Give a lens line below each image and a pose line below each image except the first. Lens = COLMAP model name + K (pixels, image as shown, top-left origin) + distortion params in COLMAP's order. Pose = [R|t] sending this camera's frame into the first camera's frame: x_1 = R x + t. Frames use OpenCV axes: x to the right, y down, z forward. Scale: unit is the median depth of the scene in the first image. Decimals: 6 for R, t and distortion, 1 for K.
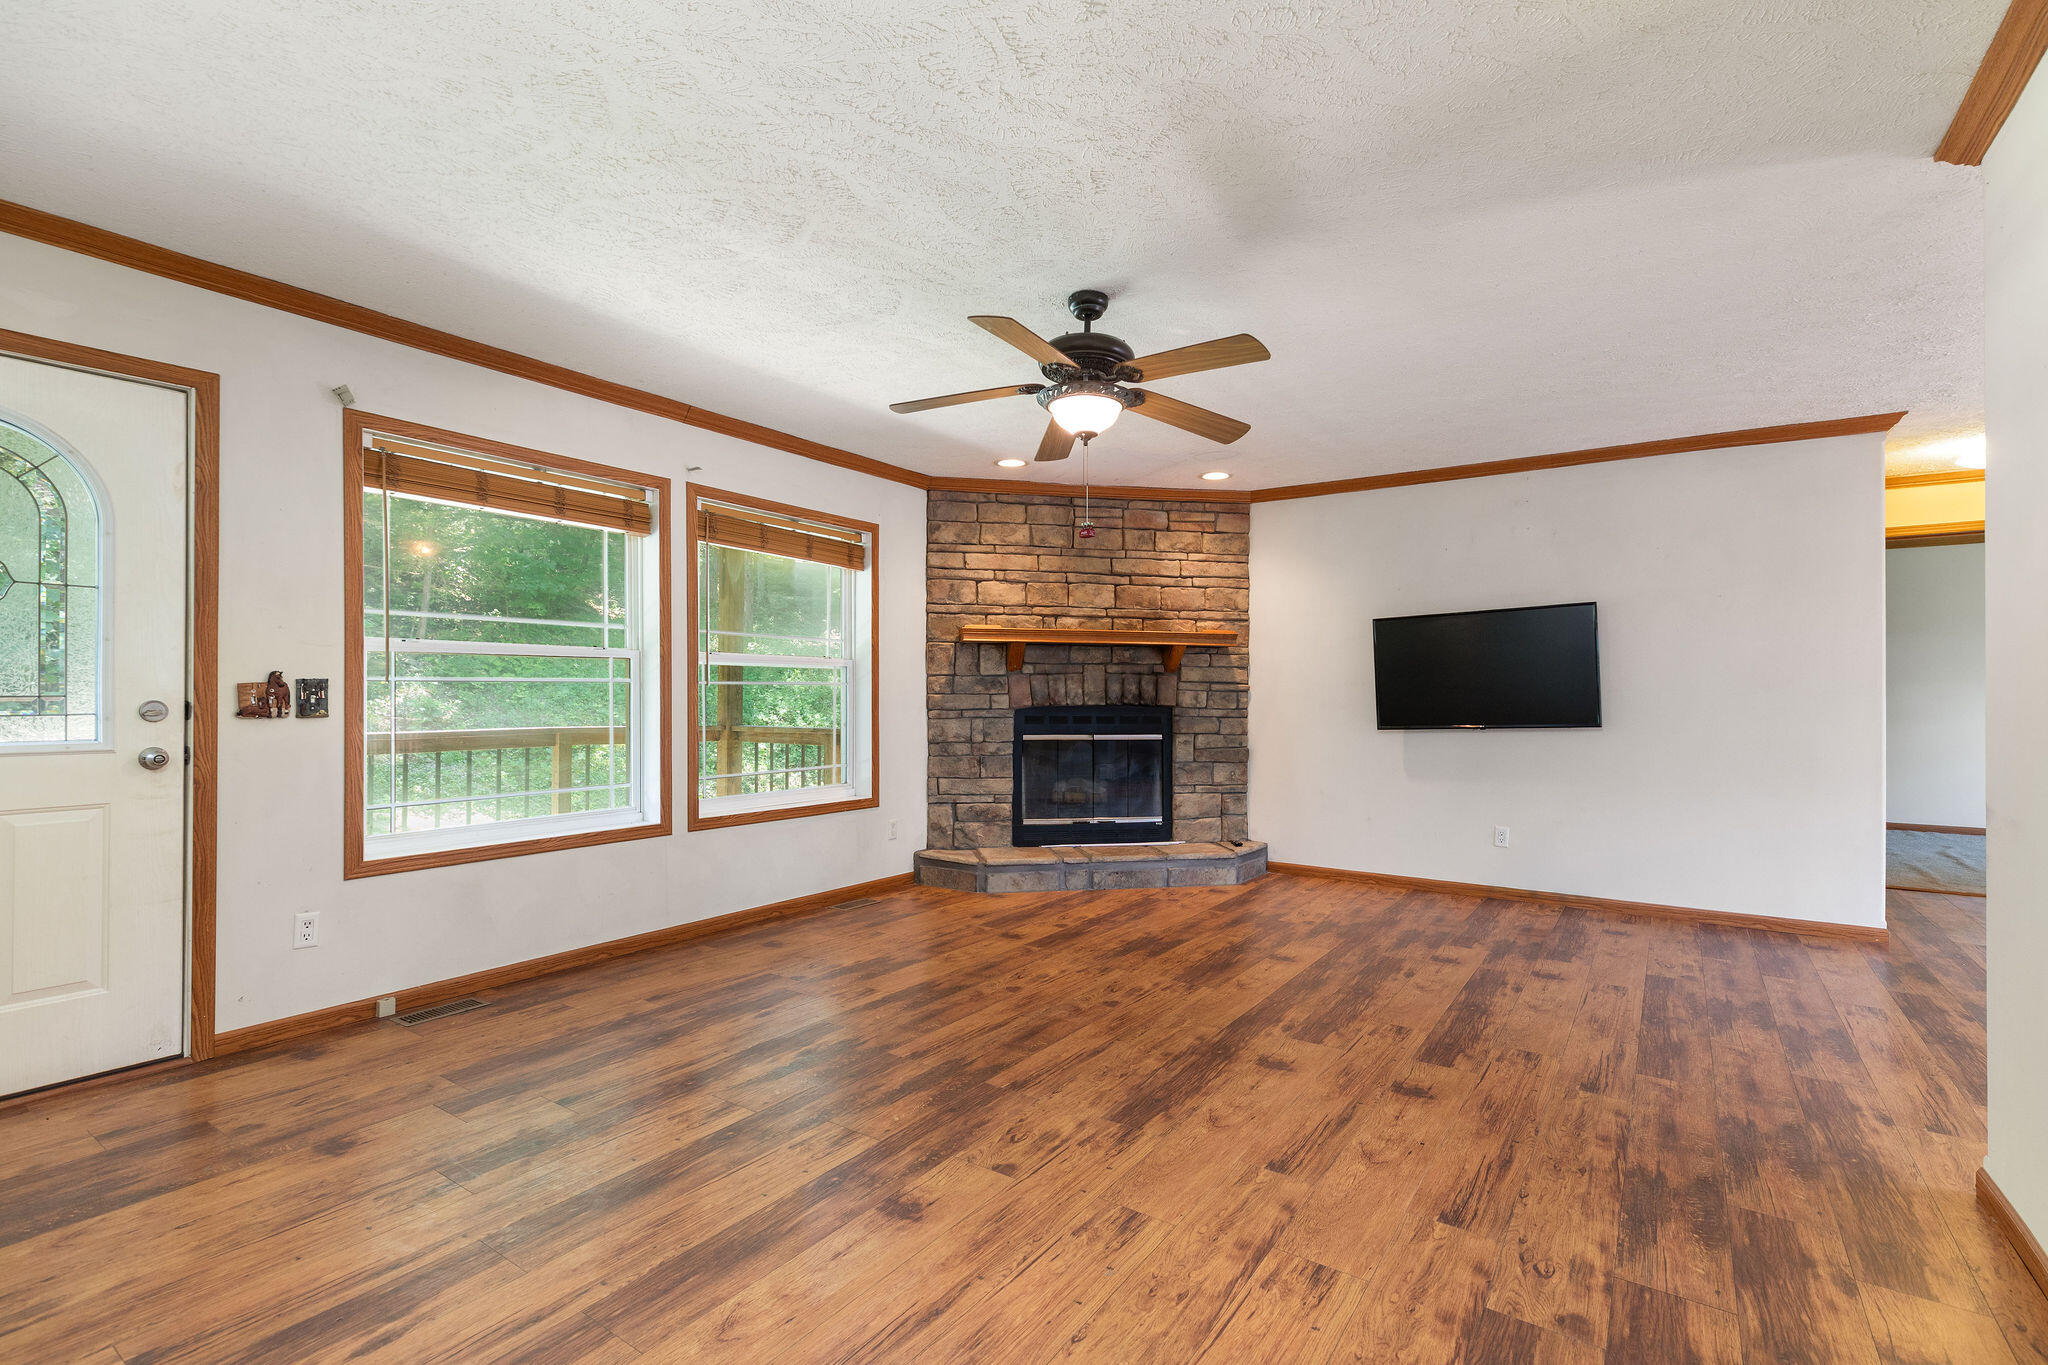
lens RADIAL K [[920.2, 0, 1064.5], [0, 920.2, 689.8], [0, 0, 1]] dist [0.007541, -0.000095]
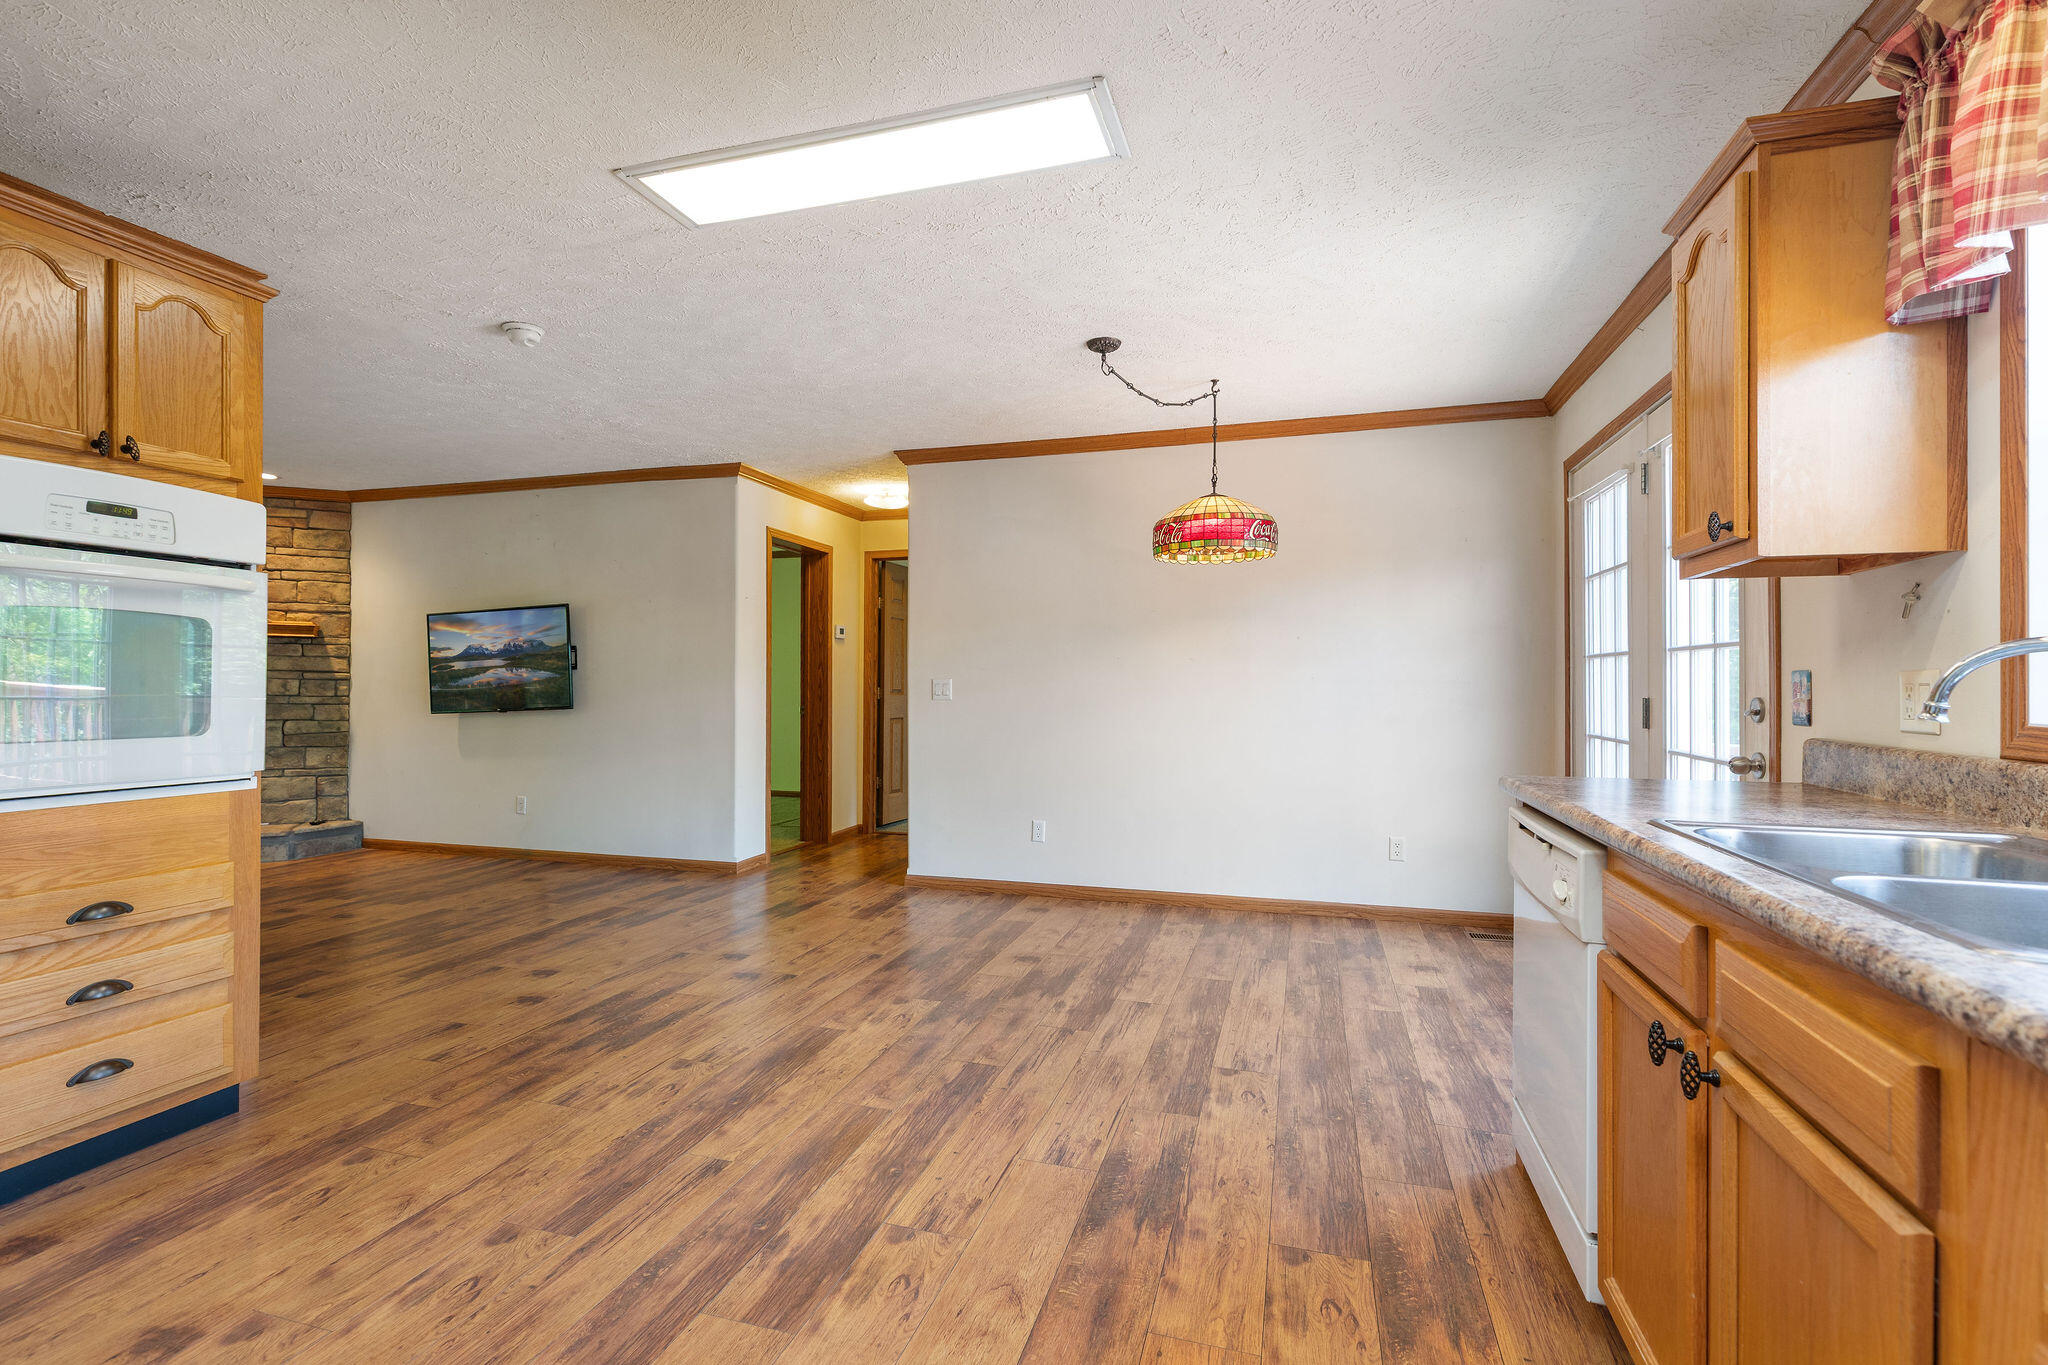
lens RADIAL K [[920.2, 0, 1008.8], [0, 920.2, 683.6], [0, 0, 1]] dist [0.007541, -0.000095]
pose [[0.962289, 0.000320, 0.272031, 0.676107], [-0.001811, 0.999985, 0.005227, -0.000799], [-0.272025, -0.005522, 0.962274, -0.245745]]
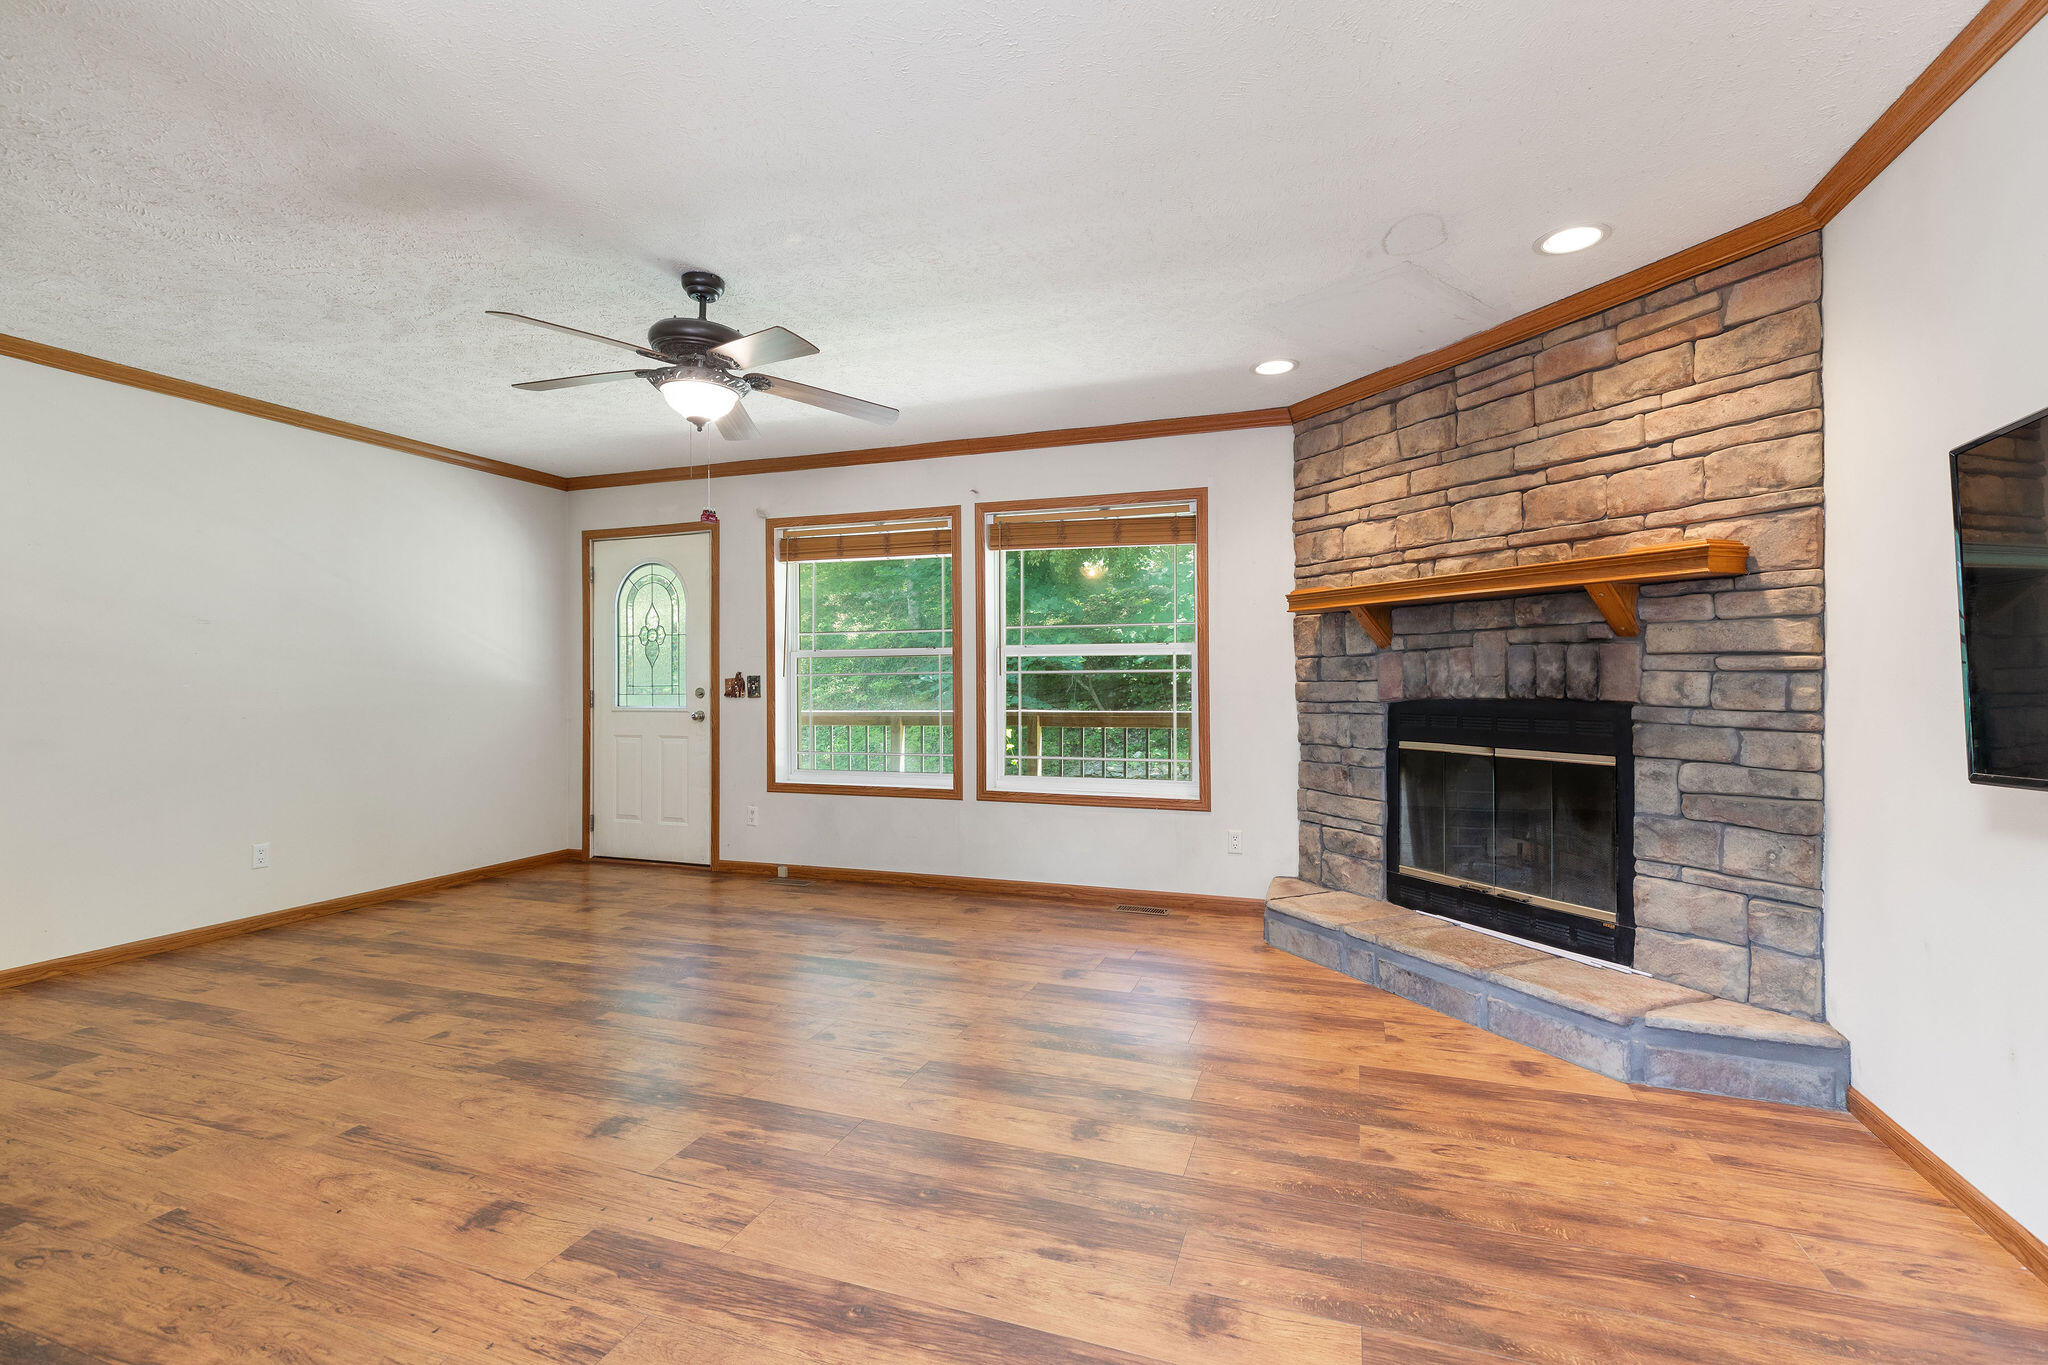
lens RADIAL K [[920.2, 0, 1013.1], [0, 920.2, 677.7], [0, 0, 1]] dist [0.007541, -0.000095]
pose [[0.243425, -0.009020, -0.969878, 0.551148], [0.008793, 0.999936, -0.007093, 0.004727], [0.969880, -0.006802, 0.243489, 0.562061]]
